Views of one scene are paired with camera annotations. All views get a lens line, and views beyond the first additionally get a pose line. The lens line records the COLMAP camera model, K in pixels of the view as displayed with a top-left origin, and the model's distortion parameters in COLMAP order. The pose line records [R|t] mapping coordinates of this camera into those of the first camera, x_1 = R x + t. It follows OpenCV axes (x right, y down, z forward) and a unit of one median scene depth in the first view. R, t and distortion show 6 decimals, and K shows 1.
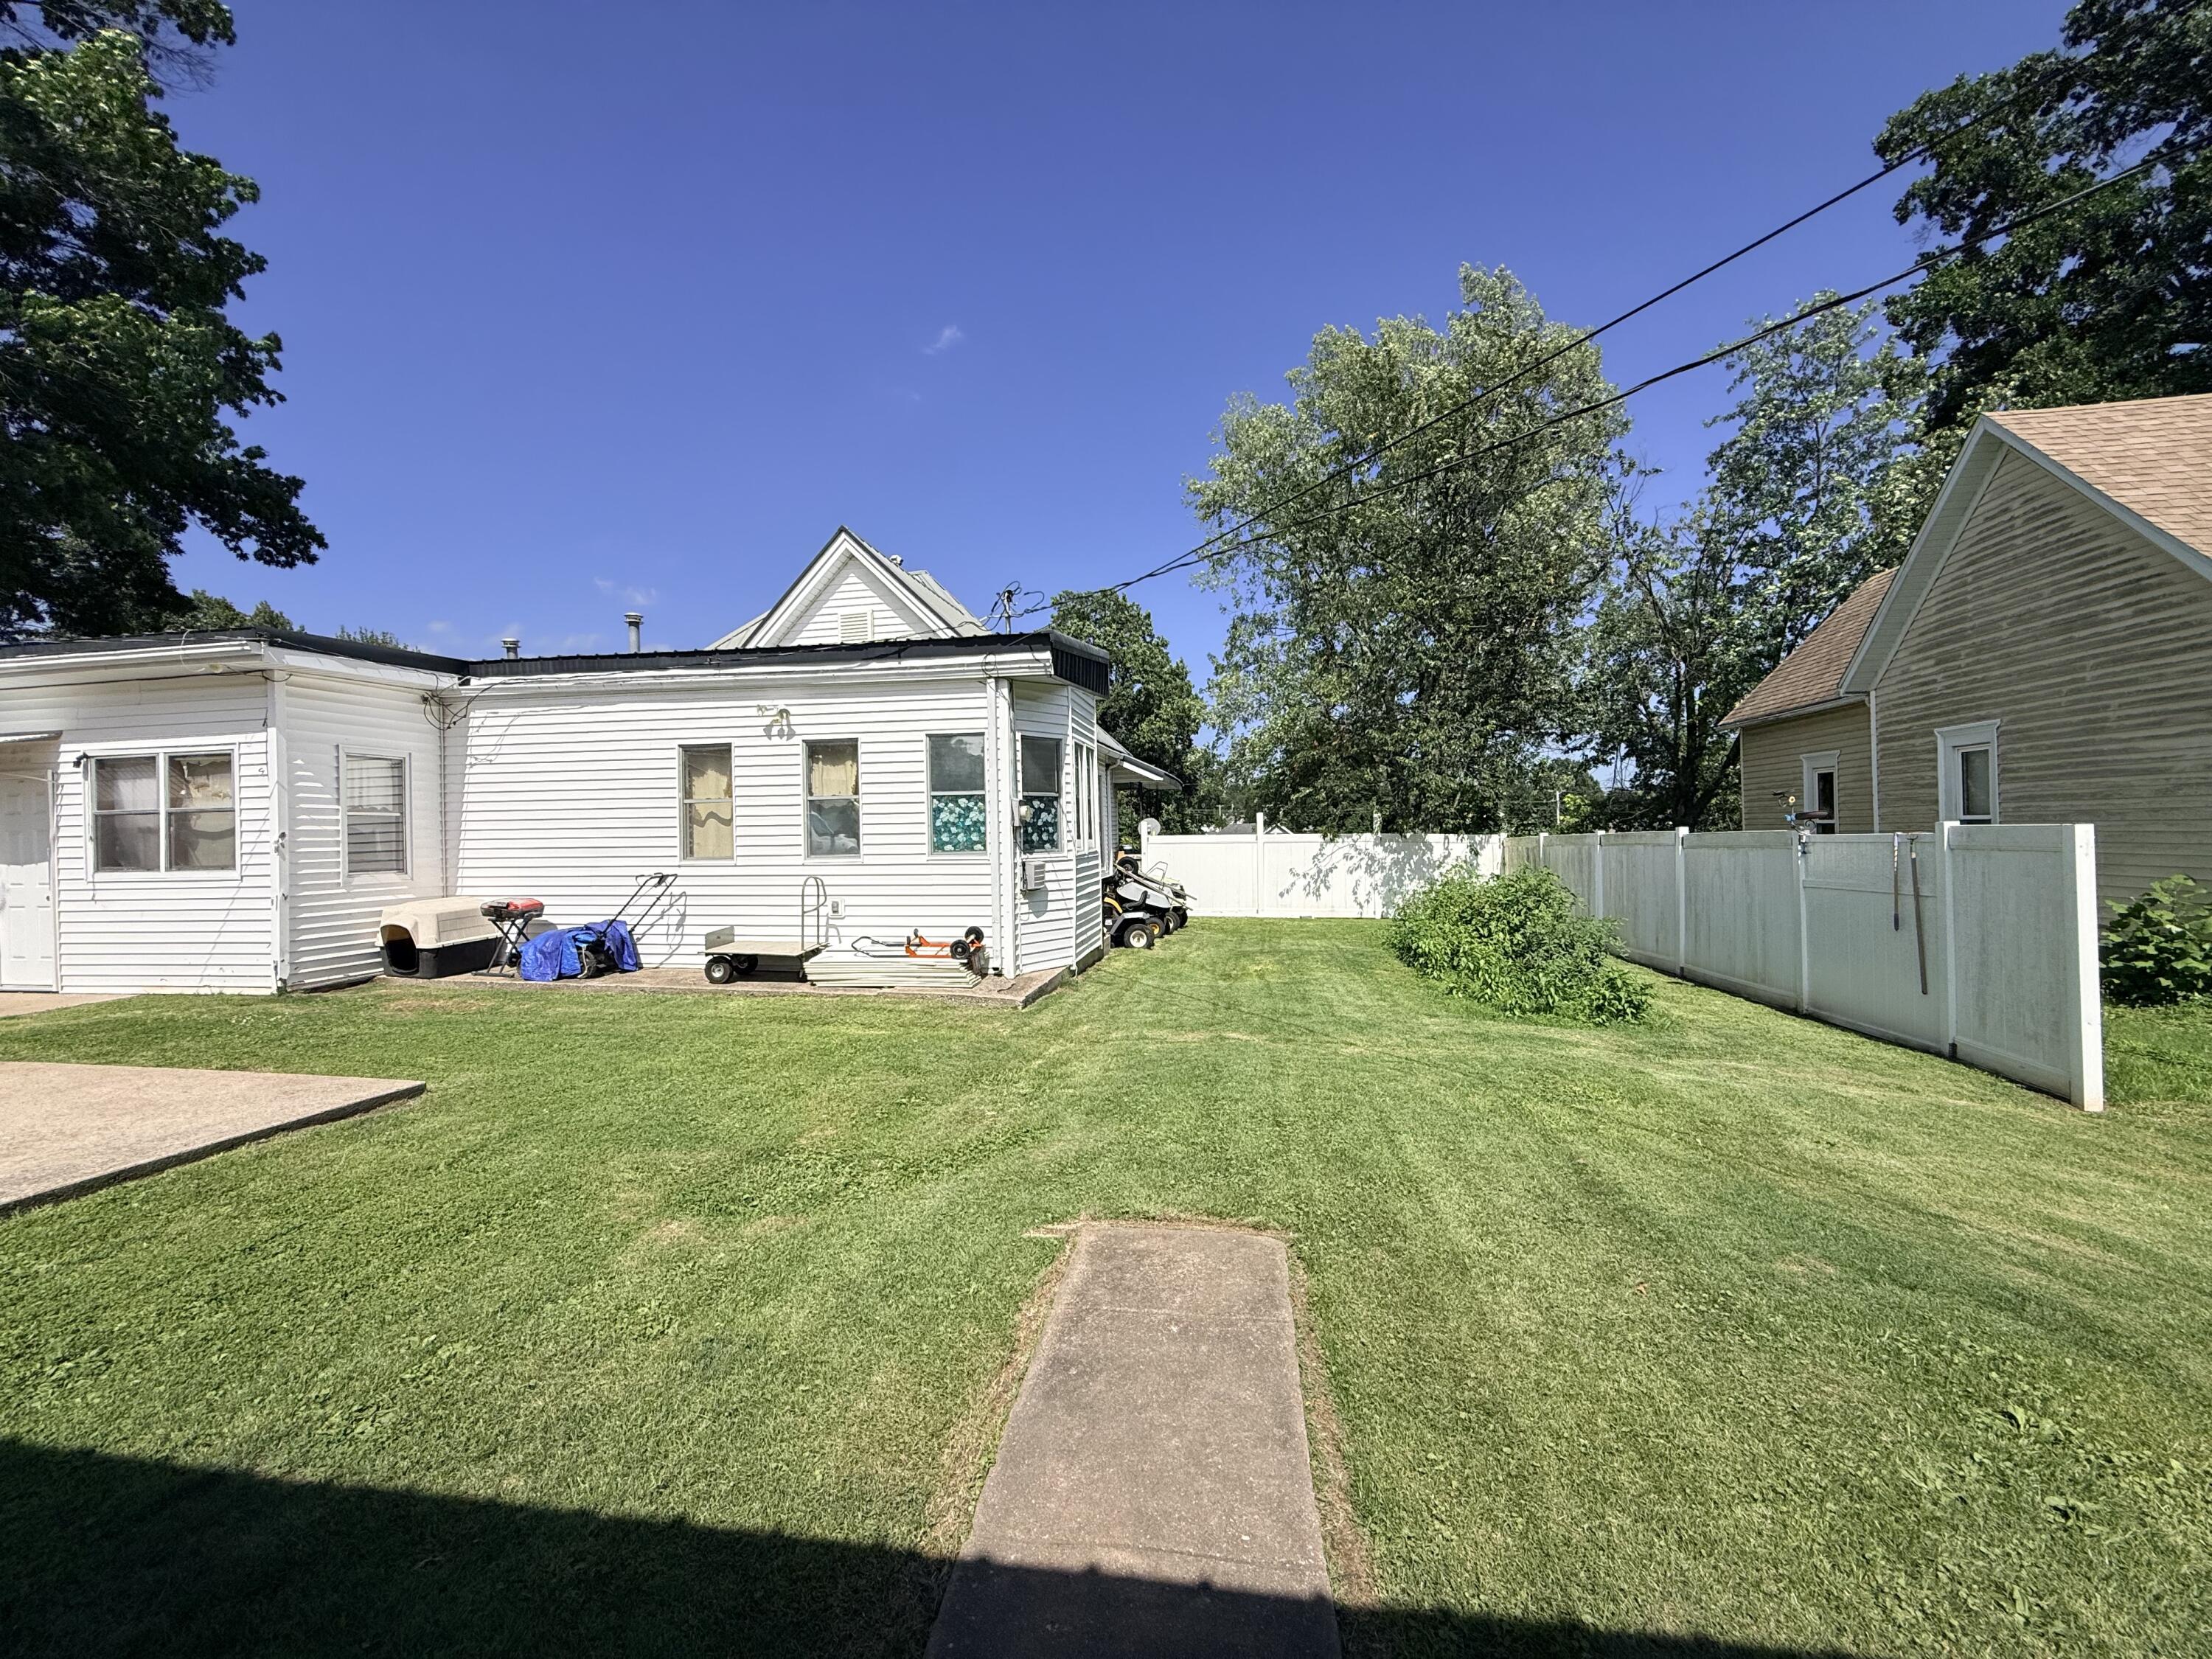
lens RADIAL K [[889.3, 0, 1106.7], [0, 889.3, 830.4], [0, 0, 1]] dist [-0.000344, 0.000888]
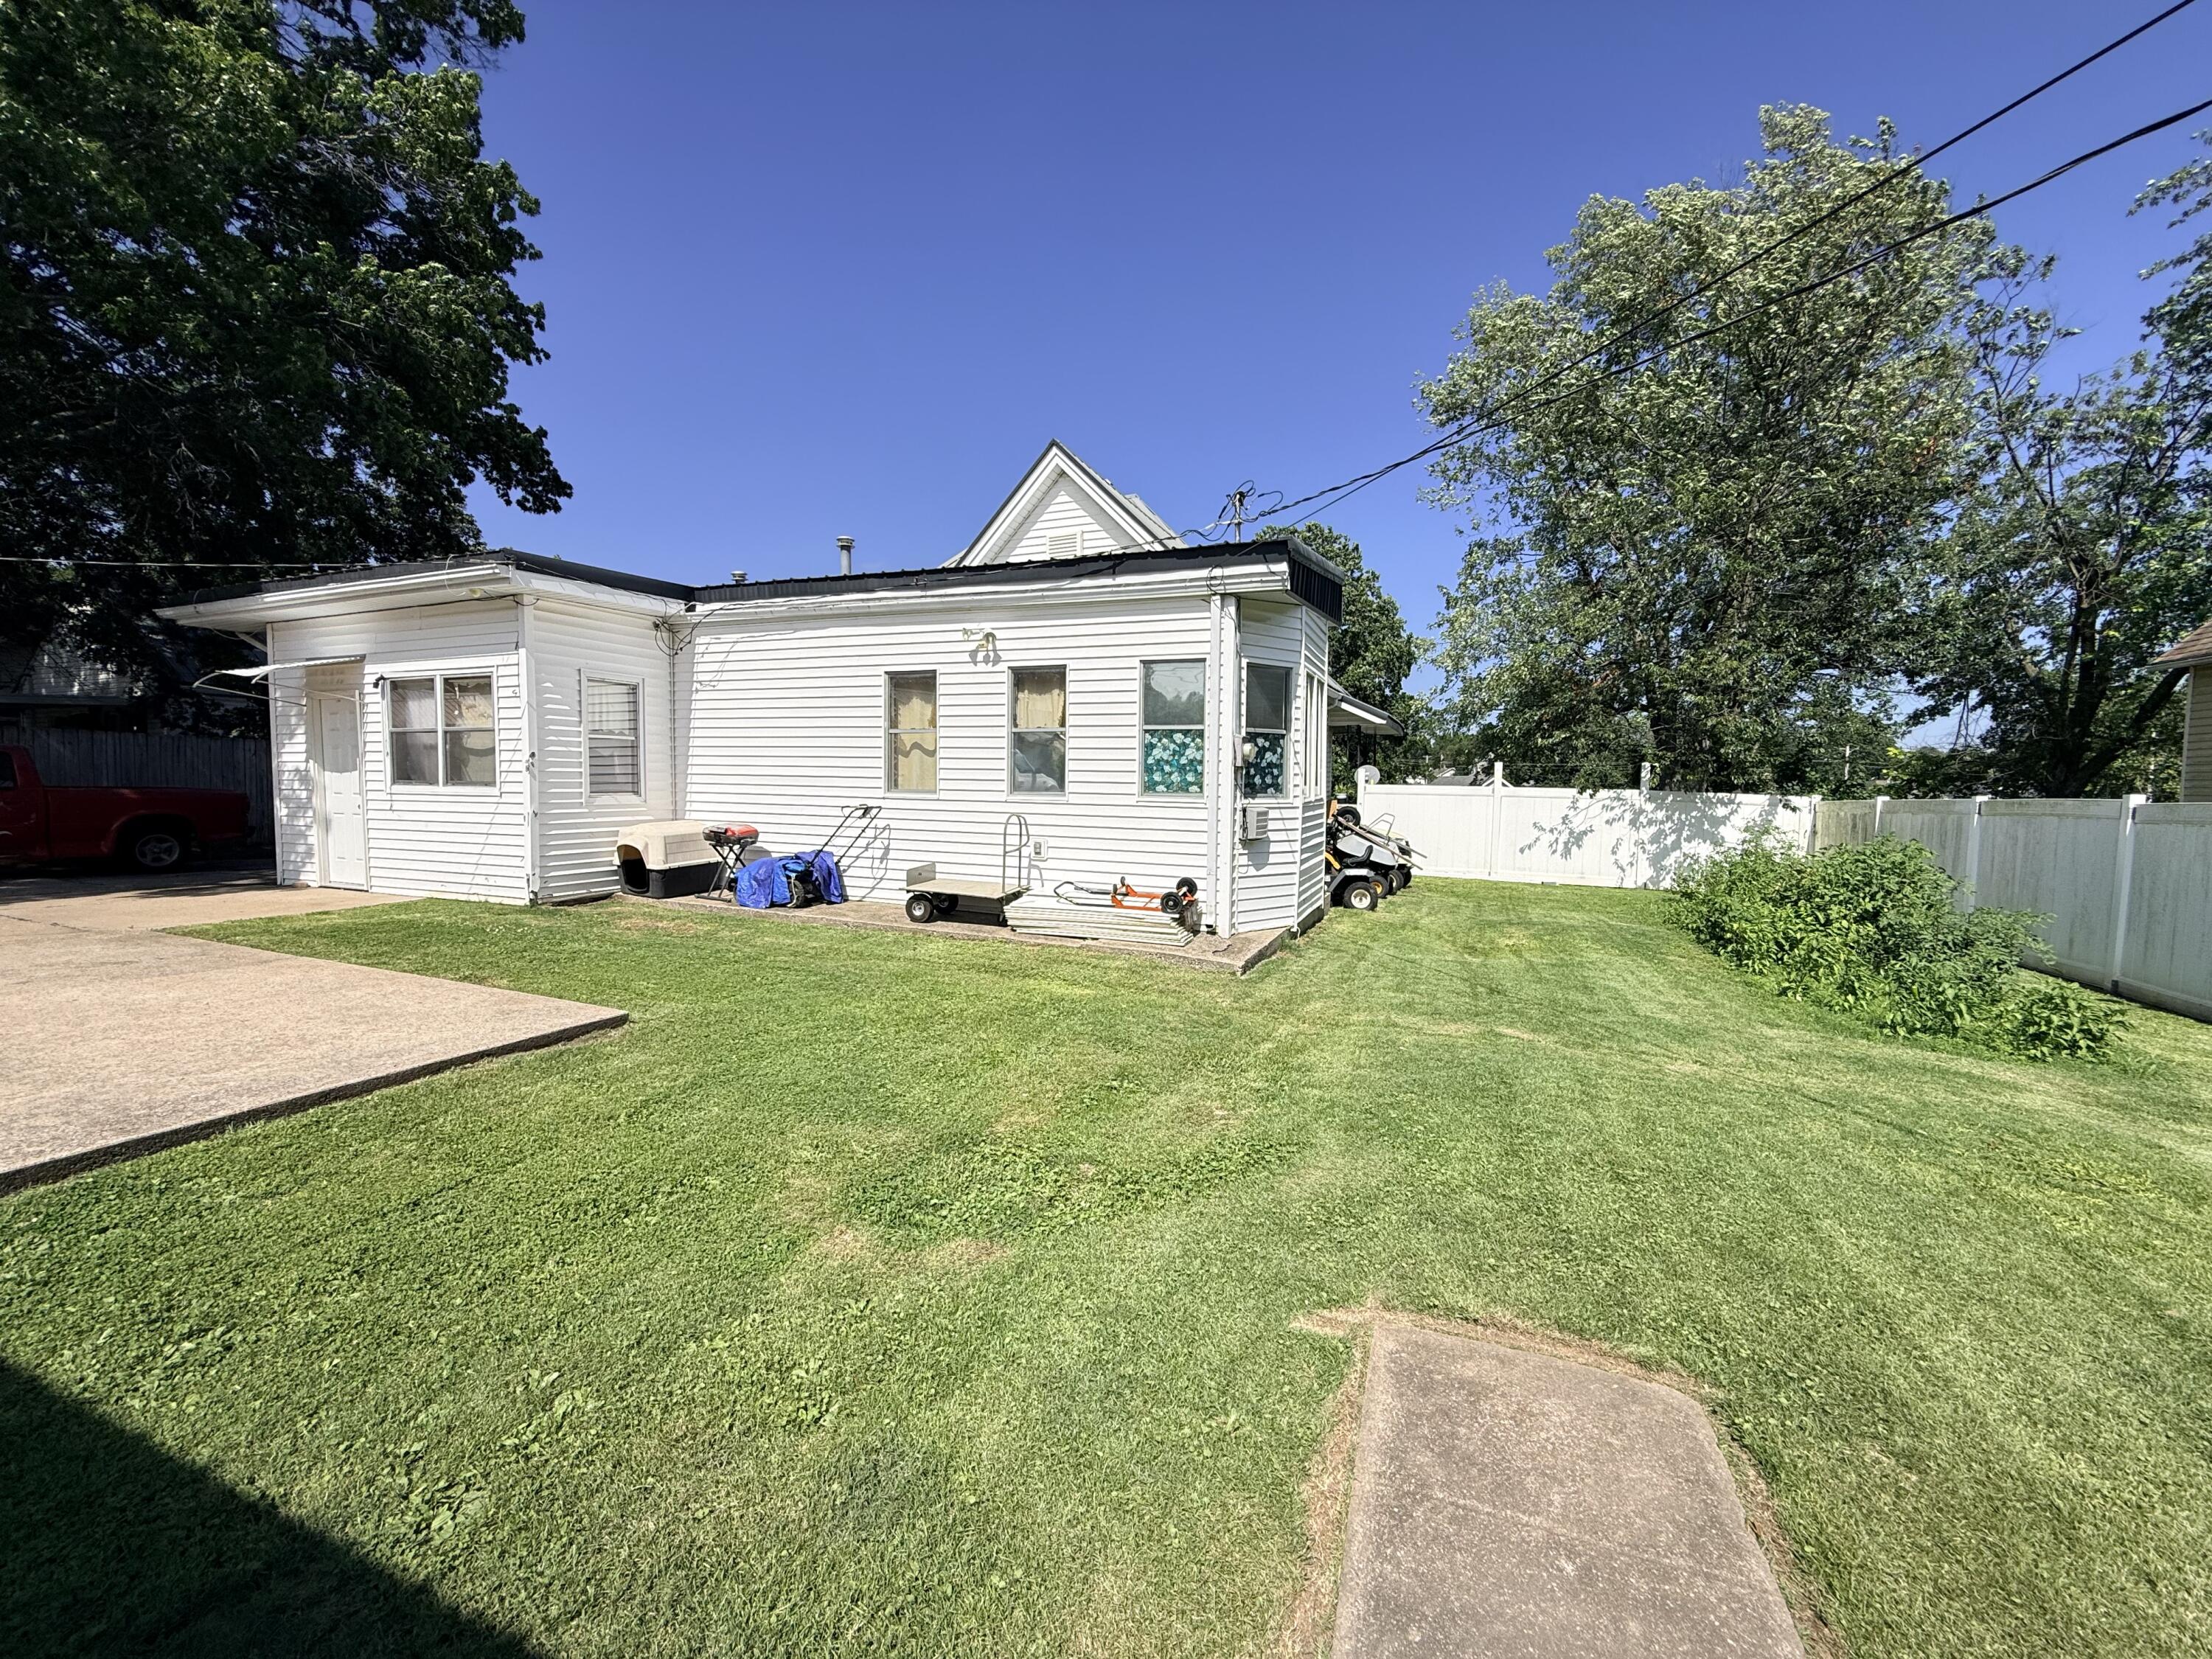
lens RADIAL K [[889.3, 0, 1104.4], [0, 889.3, 835.2], [0, 0, 1]] dist [-0.000344, 0.000888]
pose [[0.976024, 0.044768, -0.213011, -0.041581], [-0.030522, 0.997100, 0.069707, 0.005974], [0.215514, -0.061534, 0.974560, 0.114674]]
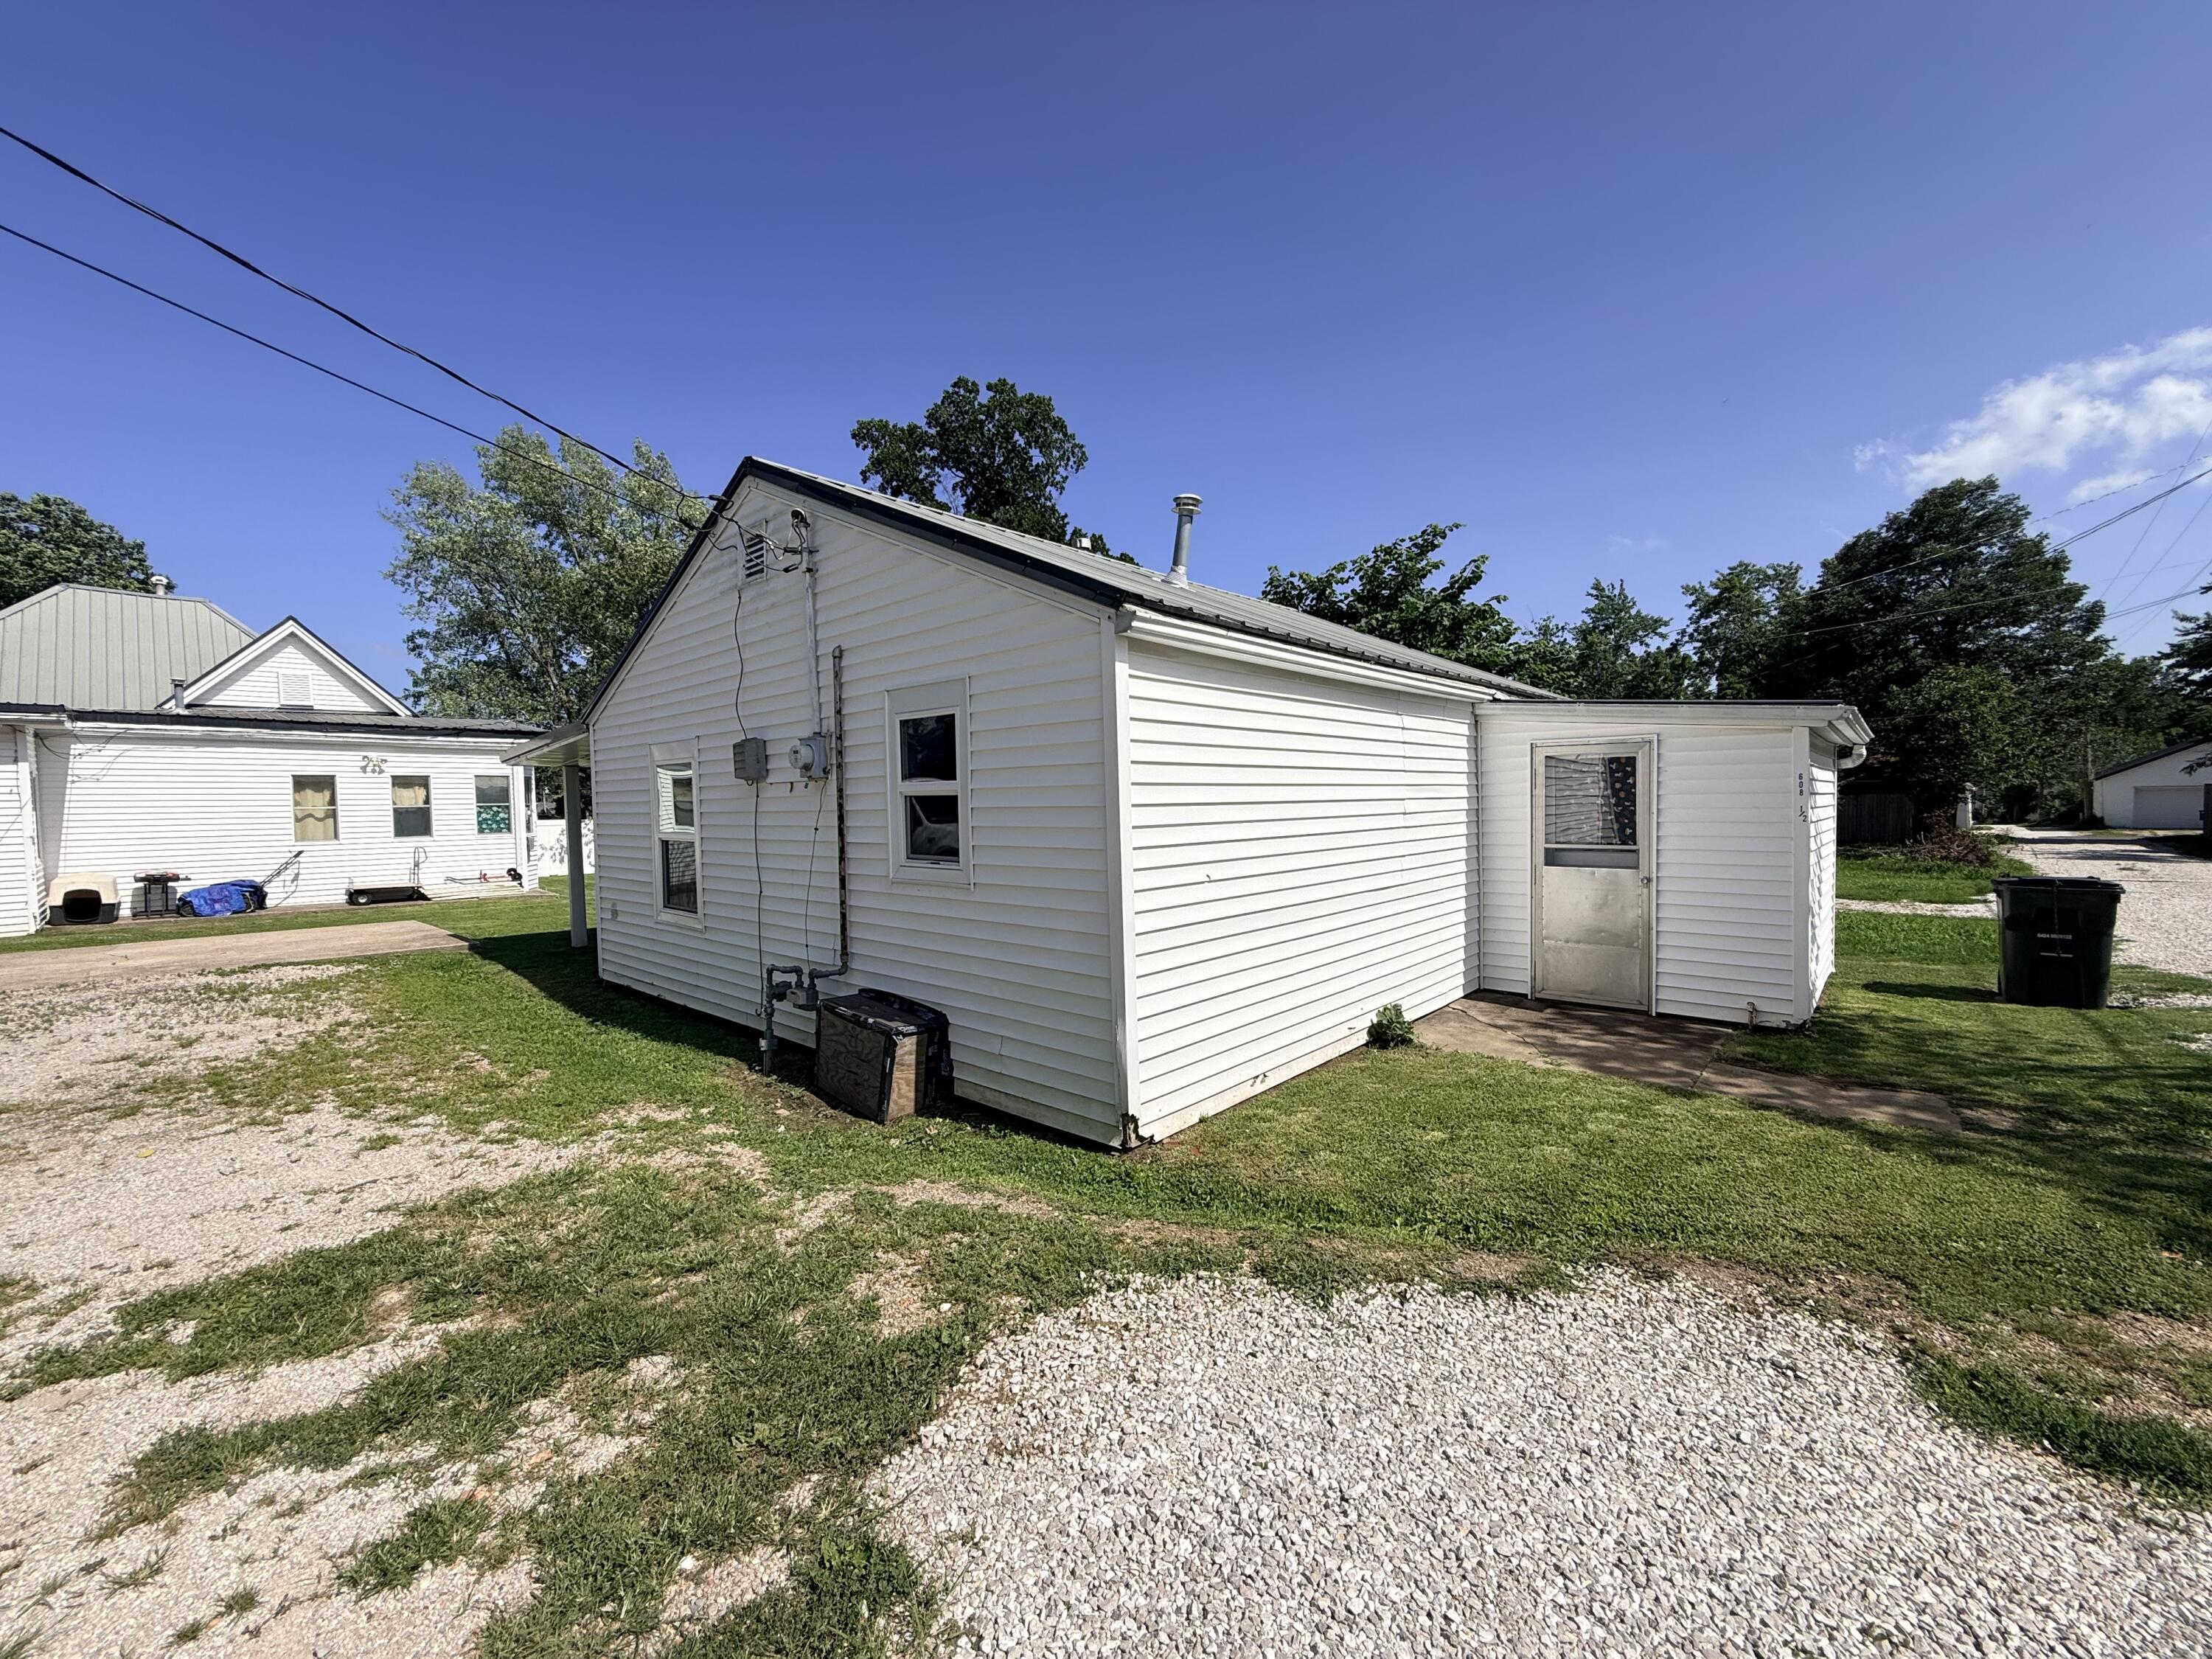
lens RADIAL K [[889.3, 0, 1113.1], [0, 889.3, 832.7], [0, 0, 1]] dist [-0.000344, 0.000888]
pose [[0.548429, -0.025278, 0.835815, -1.127820], [0.001912, 0.999578, 0.028977, -0.034555], [-0.836195, -0.014294, 0.548246, -1.345876]]
